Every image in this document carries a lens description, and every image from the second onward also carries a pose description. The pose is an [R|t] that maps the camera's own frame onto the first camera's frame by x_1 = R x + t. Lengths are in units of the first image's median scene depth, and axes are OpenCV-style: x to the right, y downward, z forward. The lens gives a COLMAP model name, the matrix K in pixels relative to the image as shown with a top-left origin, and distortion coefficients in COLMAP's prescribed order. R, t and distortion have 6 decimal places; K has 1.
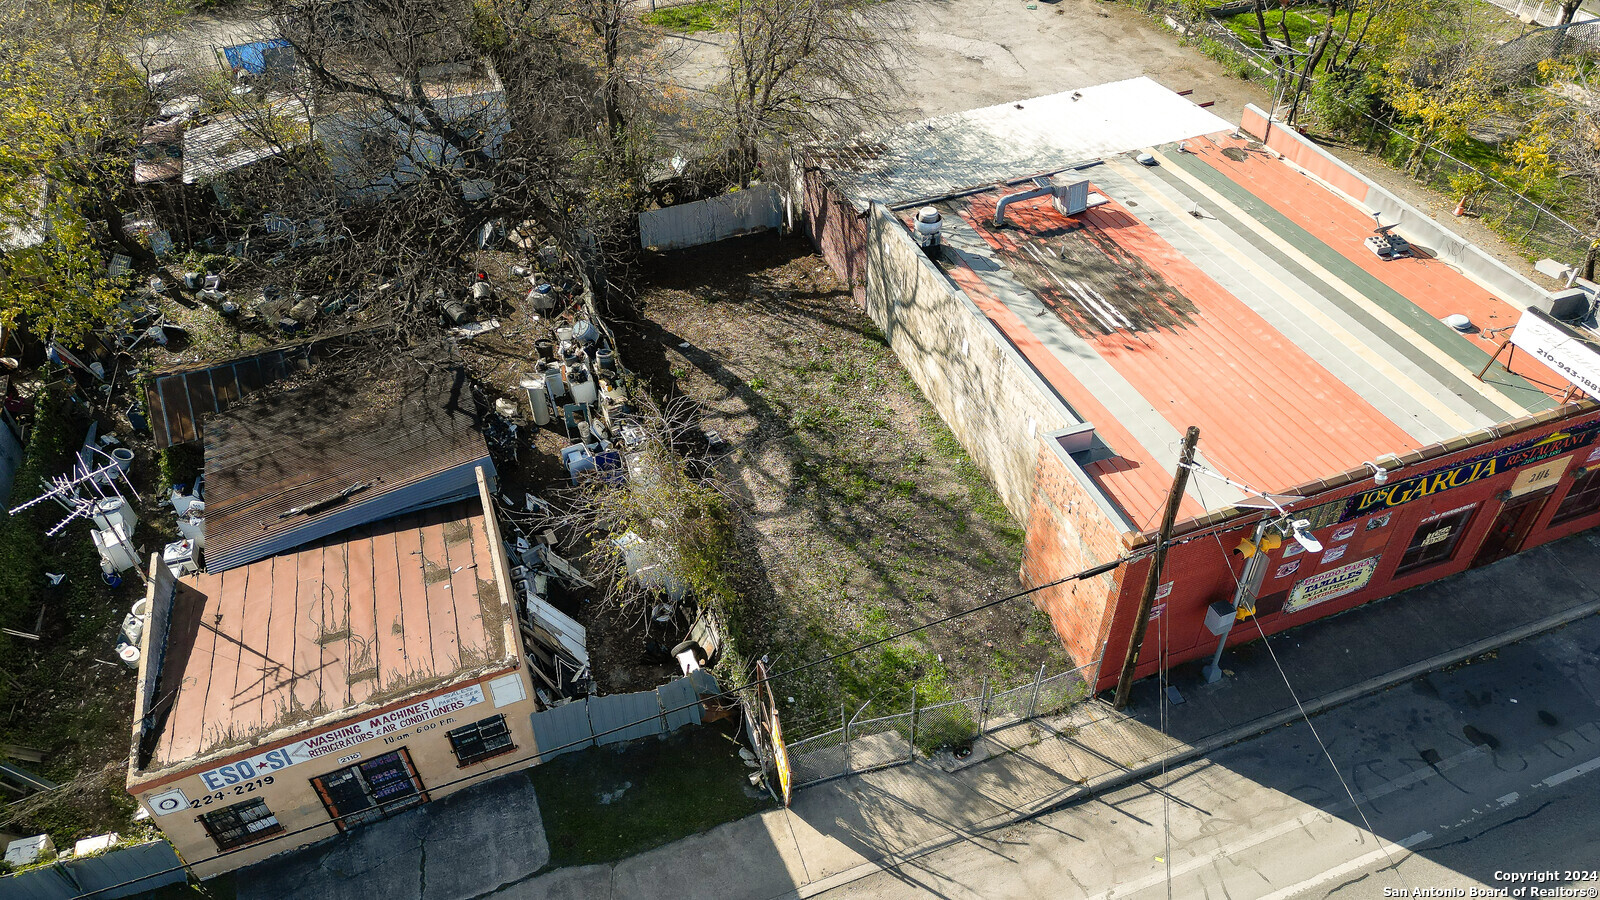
lens RADIAL K [[1111.4, 0, 800.9], [0, 1111.4, 458.9], [0, 0, 1]] dist [0.084039, -0.085768]
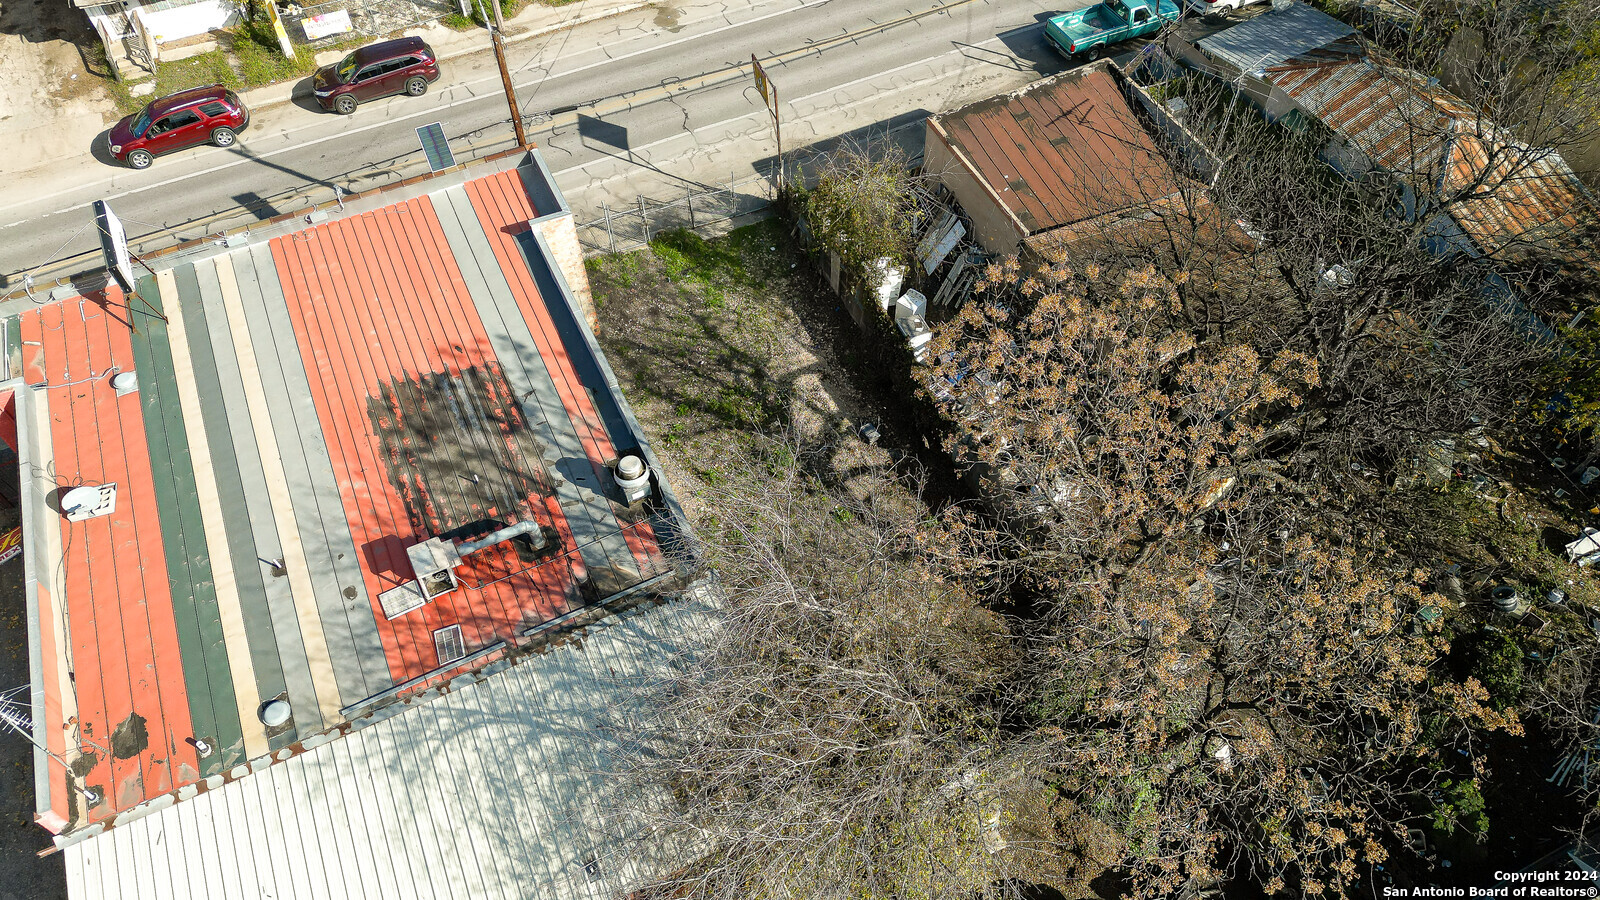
lens RADIAL K [[1111.4, 0, 800.9], [0, 1111.4, 458.9], [0, 0, 1]] dist [0.084039, -0.085768]
pose [[-0.995262, 0.096464, -0.012157, -0.000609], [-0.019269, -0.073140, 0.997135, -1.024083], [0.095299, 0.992646, 0.074653, 0.938321]]
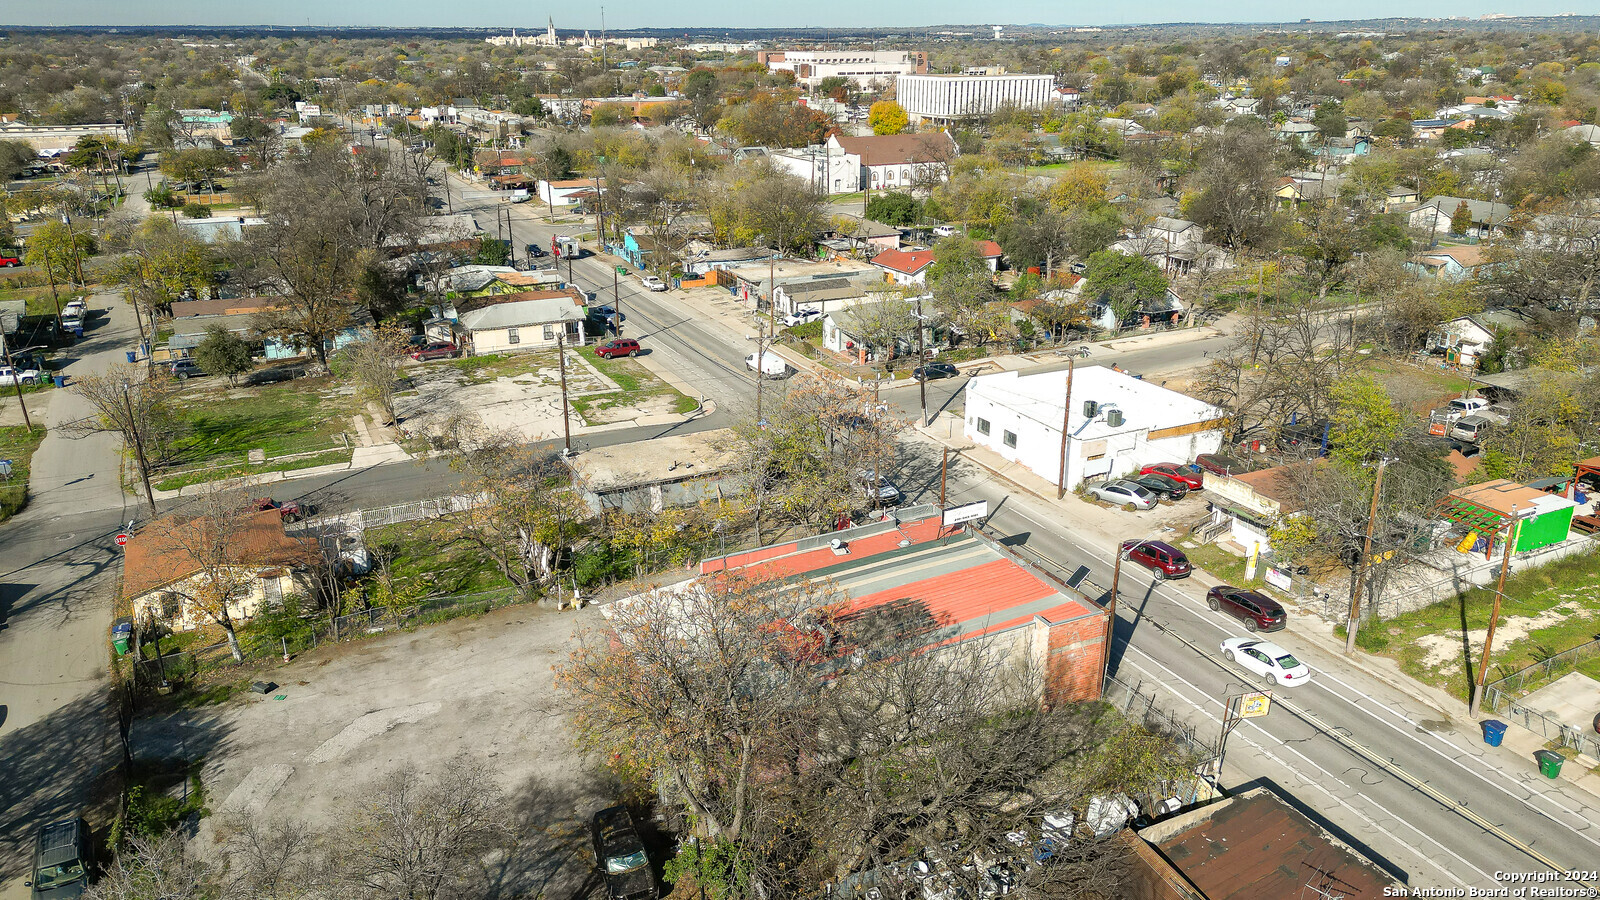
lens RADIAL K [[1113.1, 0, 793.6], [0, 1113.1, 504.2], [0, 0, 1]] dist [0.068587, -0.090855]
pose [[-0.104028, -0.365550, 0.924960, -1.260430], [0.674509, 0.657520, 0.335716, -0.951421], [-0.730901, 0.658818, 0.178166, 0.640101]]
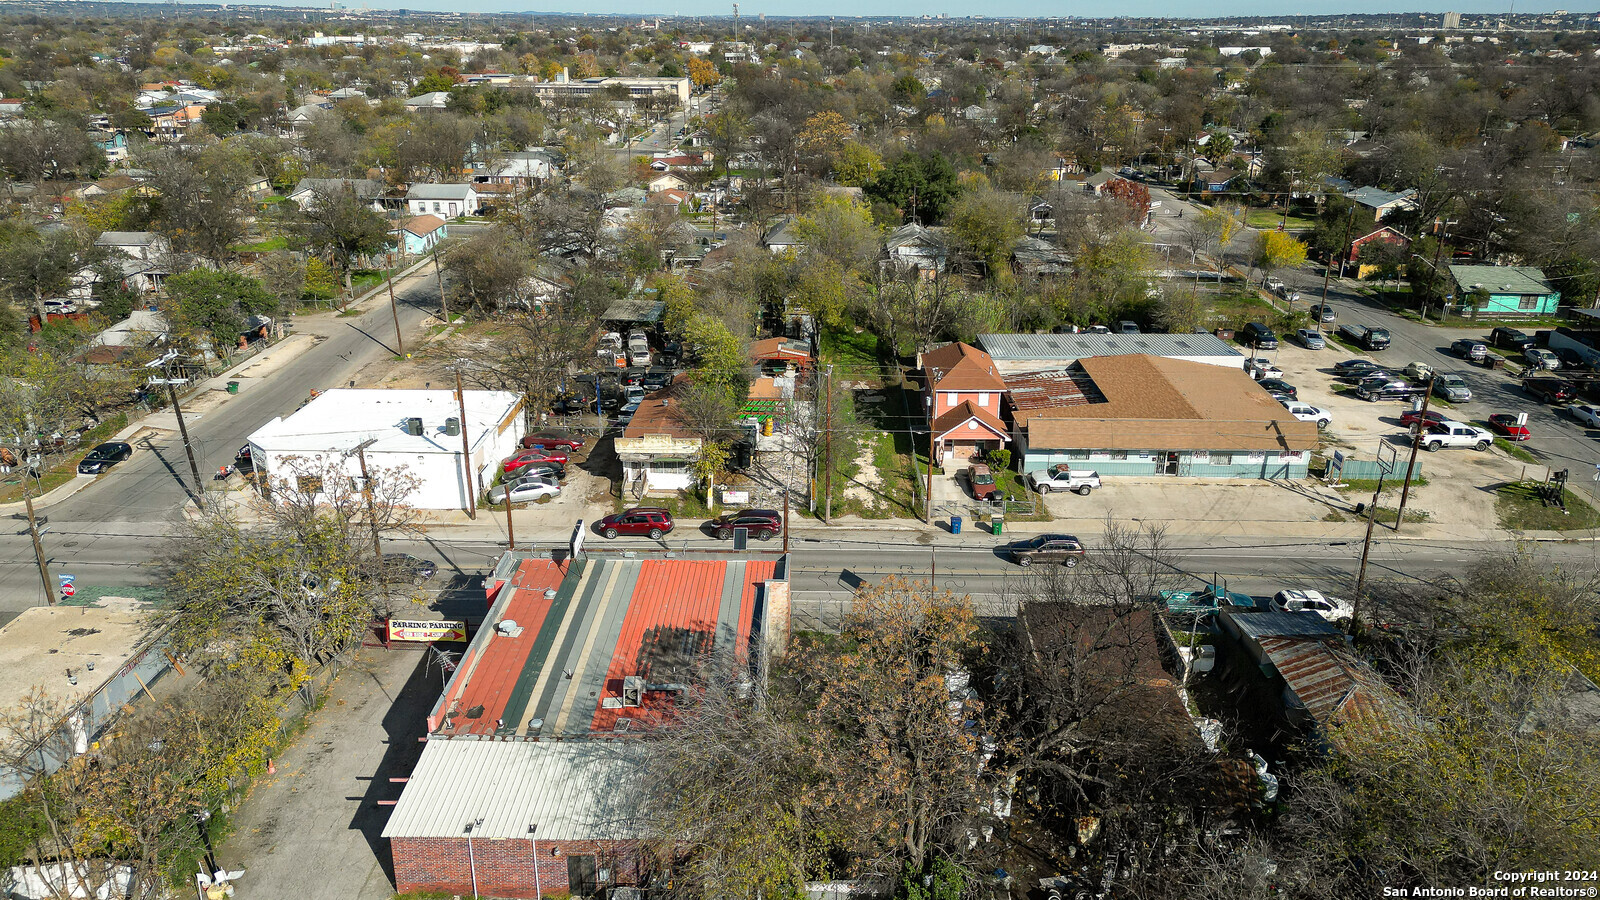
lens RADIAL K [[1113.5, 0, 800.0], [0, 1113.5, 497.7], [0, 0, 1]] dist [0.096791, -0.089421]
pose [[-0.929786, -0.128390, 0.344984, -0.448742], [0.258361, 0.439949, 0.860055, -1.610605], [-0.262197, 0.888798, -0.375887, 1.324414]]
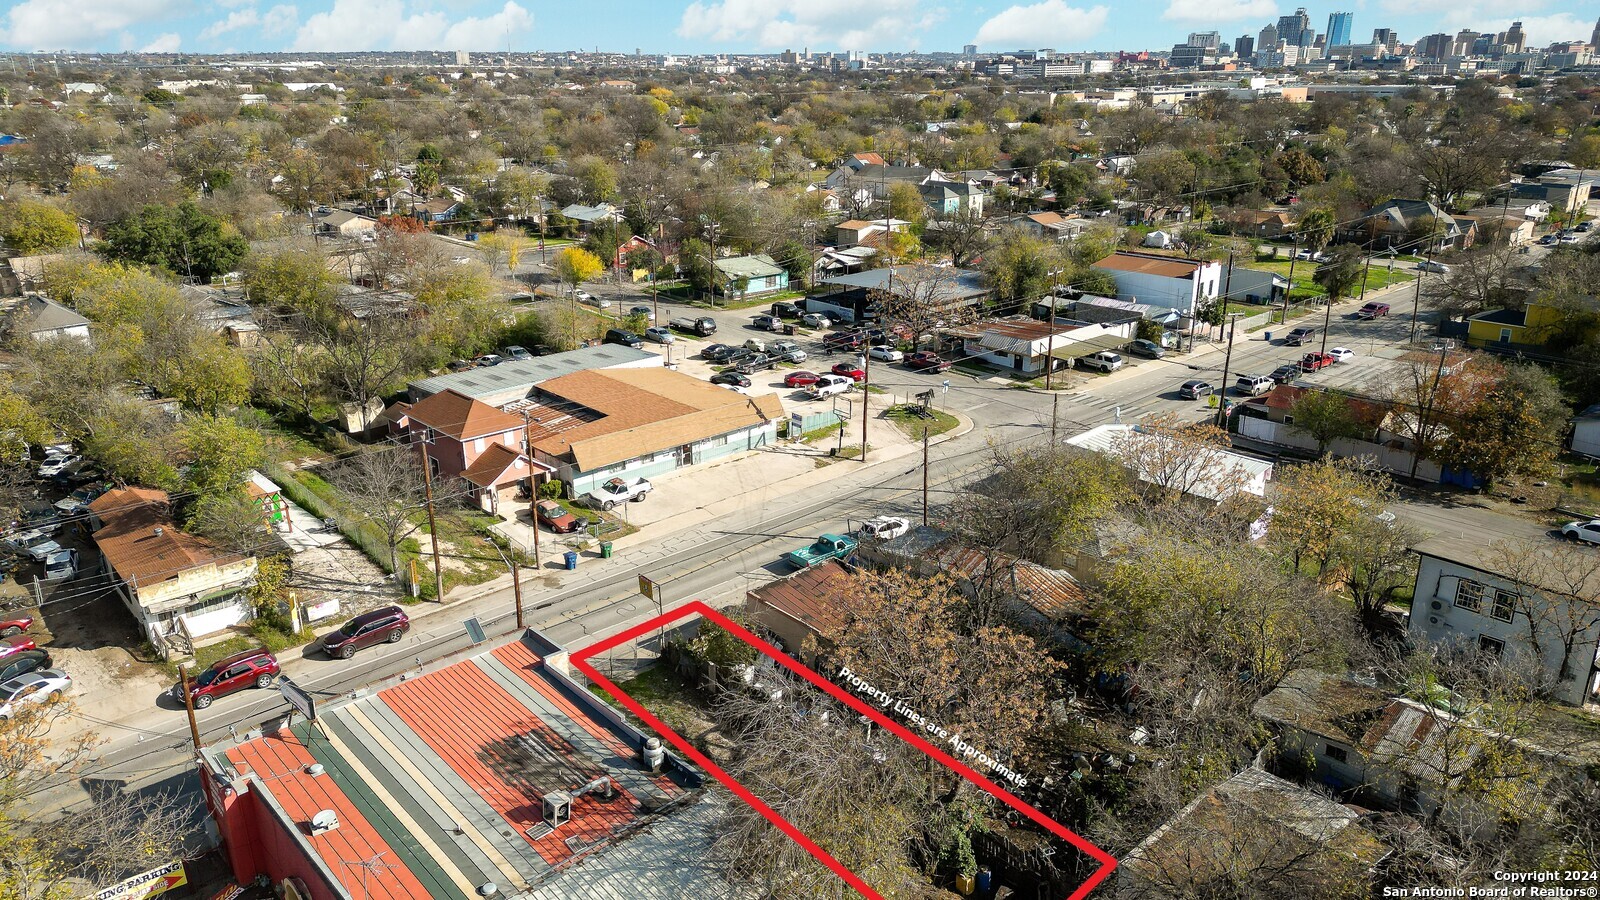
lens RADIAL K [[1111.4, 0, 800.9], [0, 1111.4, 458.9], [0, 0, 1]] dist [0.084039, -0.085768]
pose [[-0.925432, 0.149328, -0.348248, 0.388427], [-0.238753, 0.483868, 0.841944, -1.670505], [0.294232, 0.862307, -0.412134, 1.330294]]
